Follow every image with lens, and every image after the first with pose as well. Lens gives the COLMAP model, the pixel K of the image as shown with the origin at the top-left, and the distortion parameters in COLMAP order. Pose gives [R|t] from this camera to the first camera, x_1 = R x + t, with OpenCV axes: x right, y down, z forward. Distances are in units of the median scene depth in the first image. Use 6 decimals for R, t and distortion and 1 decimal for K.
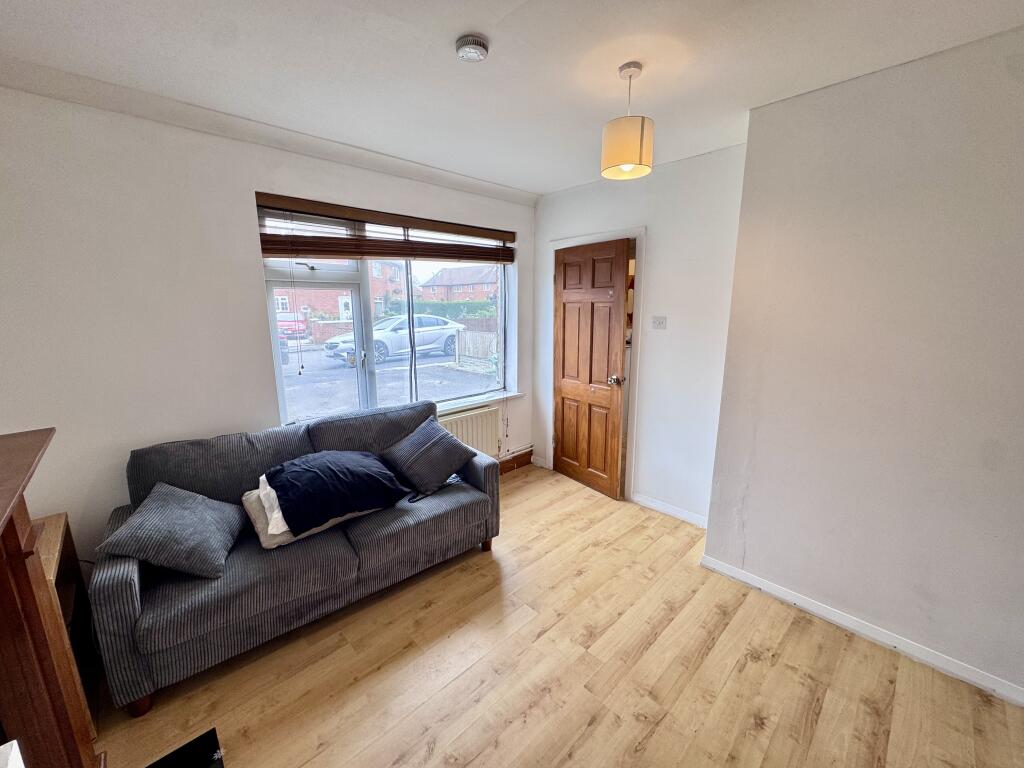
lens RADIAL K [[406.1, 0, 511.9], [0, 406.1, 382.3], [0, 0, 1]] dist [-0.003915, 0.000073]
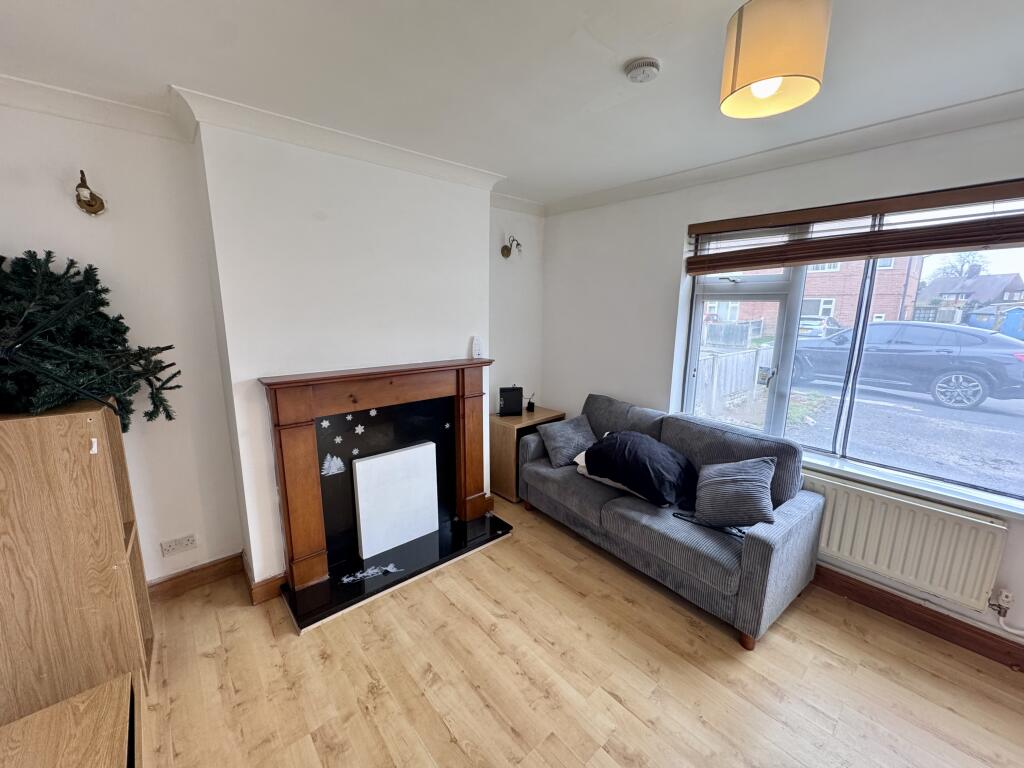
lens RADIAL K [[406.1, 0, 511.9], [0, 406.1, 382.3], [0, 0, 1]] dist [-0.003915, 0.000073]
pose [[-0.041383, 0.191628, -0.980595, 0.778218], [-0.200248, 0.959931, 0.196041, -0.152383], [0.978871, 0.204475, -0.001352, 0.617861]]
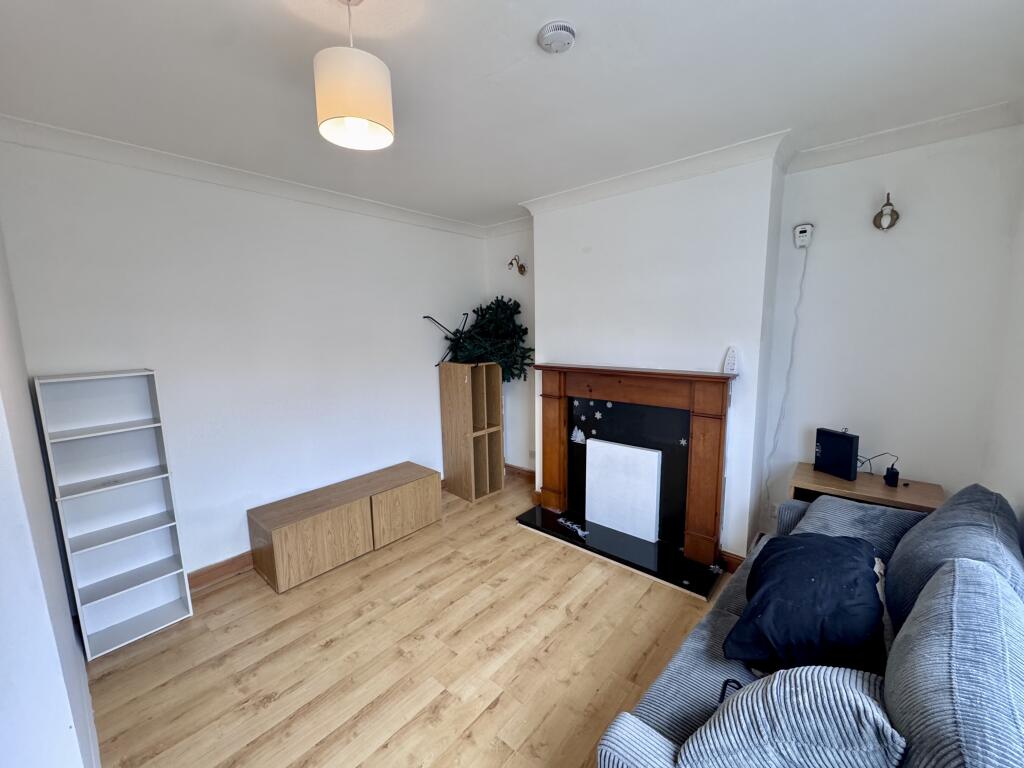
lens RADIAL K [[406.1, 0, 511.9], [0, 406.1, 382.3], [0, 0, 1]] dist [-0.003915, 0.000073]
pose [[-0.995070, 0.038997, -0.091189, 0.082852], [0.007338, 0.945881, 0.324431, -0.288120], [0.098906, 0.322163, -0.941504, 1.529897]]
